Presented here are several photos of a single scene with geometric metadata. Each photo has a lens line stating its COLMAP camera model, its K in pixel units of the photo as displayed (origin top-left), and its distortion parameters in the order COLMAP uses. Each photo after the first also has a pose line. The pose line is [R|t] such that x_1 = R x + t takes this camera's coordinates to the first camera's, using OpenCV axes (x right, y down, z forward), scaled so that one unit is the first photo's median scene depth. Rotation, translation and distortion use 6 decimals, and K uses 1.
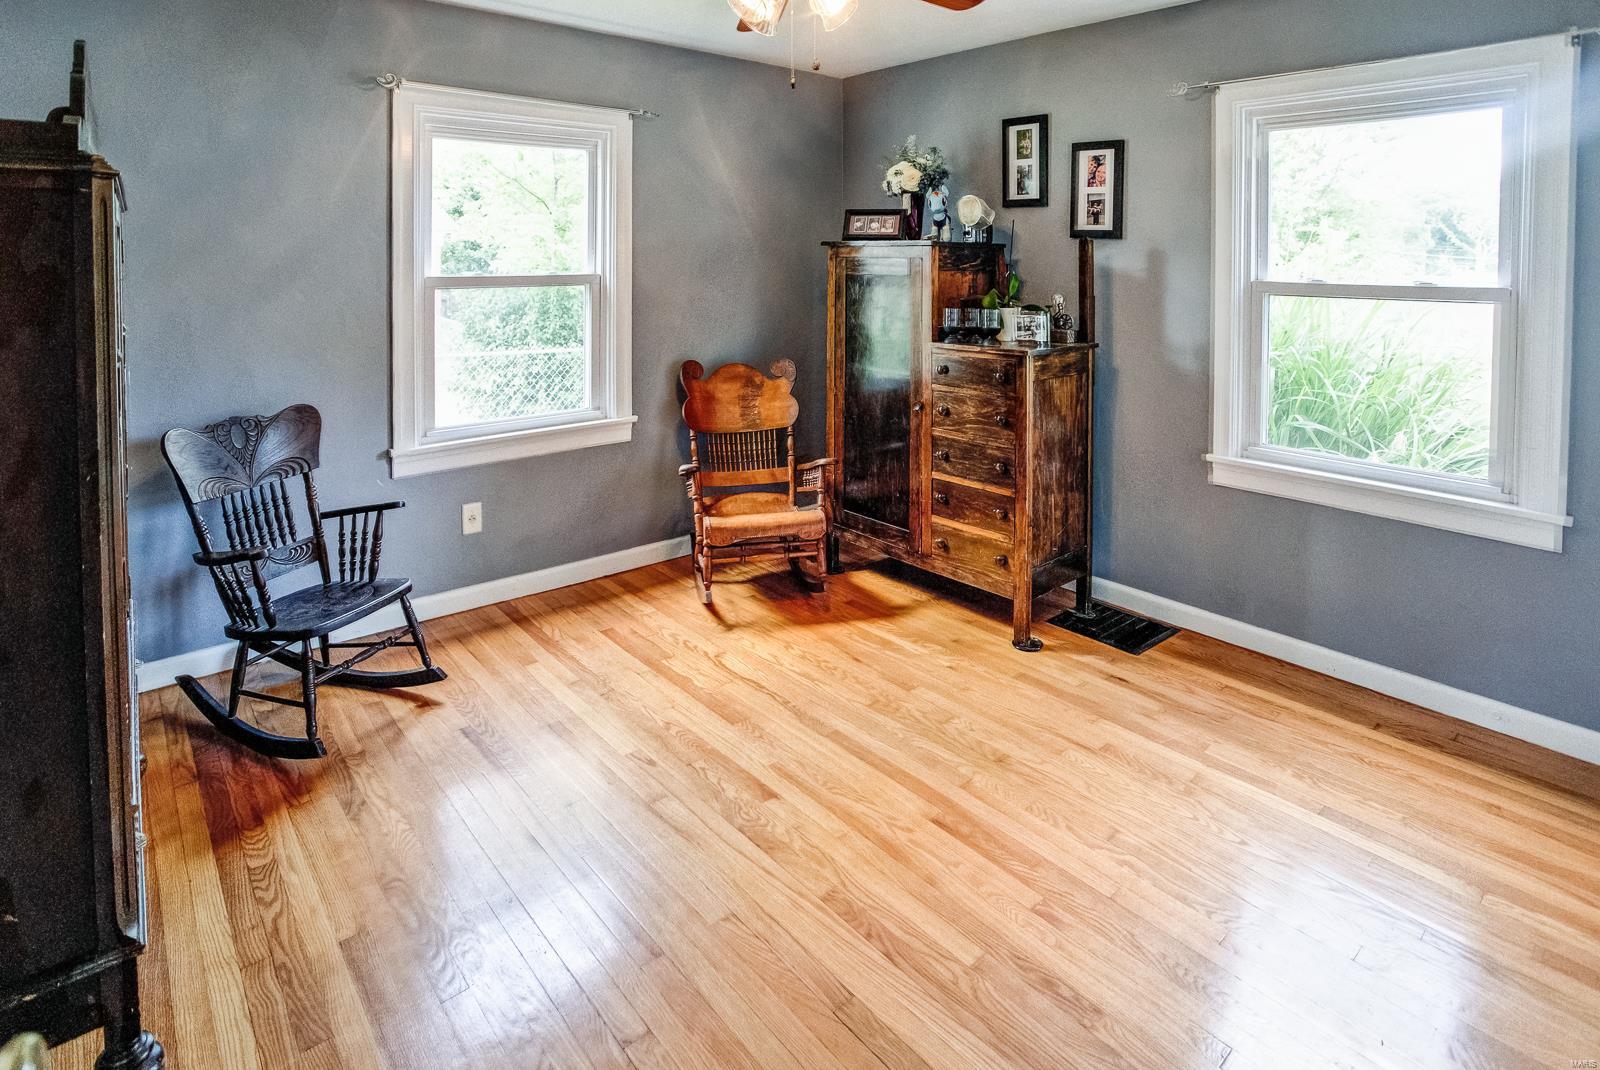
lens RADIAL K [[830.2, 0, 799.9], [0, 830.2, 514.1], [0, 0, 1]] dist [-0.044377, 0.000415]
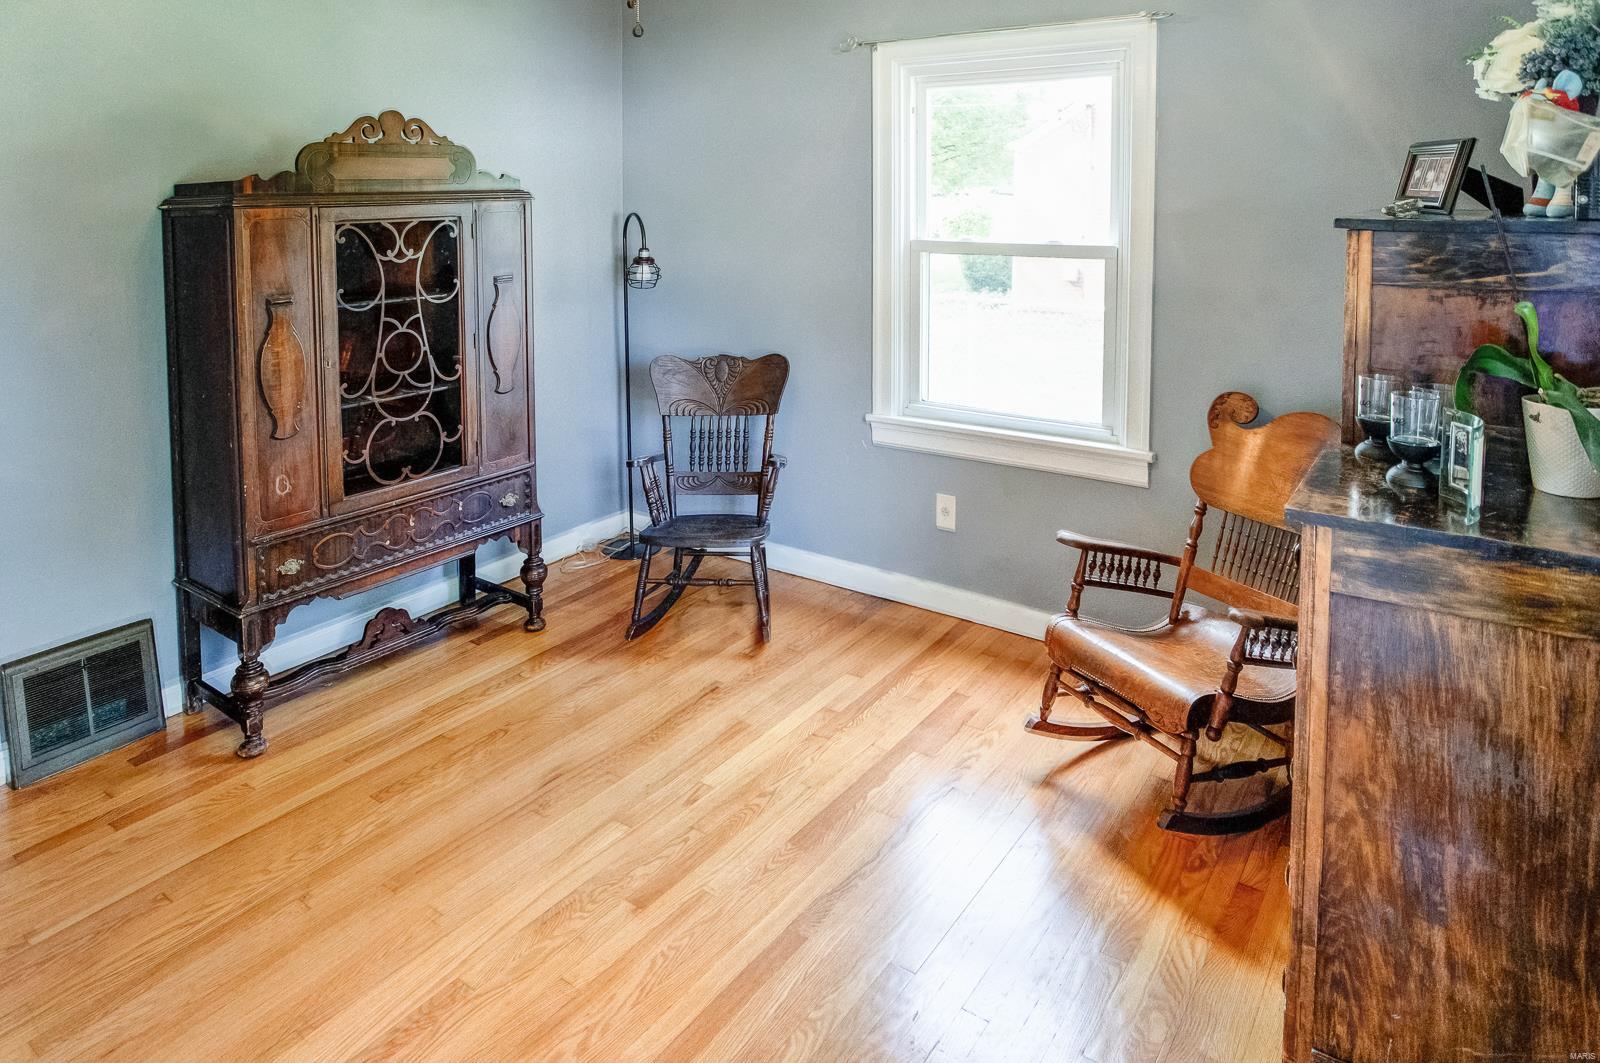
lens RADIAL K [[949.0, 0, 799.7], [0, 949.0, 505.9], [0, 0, 1]] dist [0.000848, -0.000147]
pose [[0.244556, 0.297079, -0.923004, 0.569416], [-0.269558, 0.935215, 0.229588, -0.216119], [0.931413, 0.192656, 0.308793, 0.589936]]
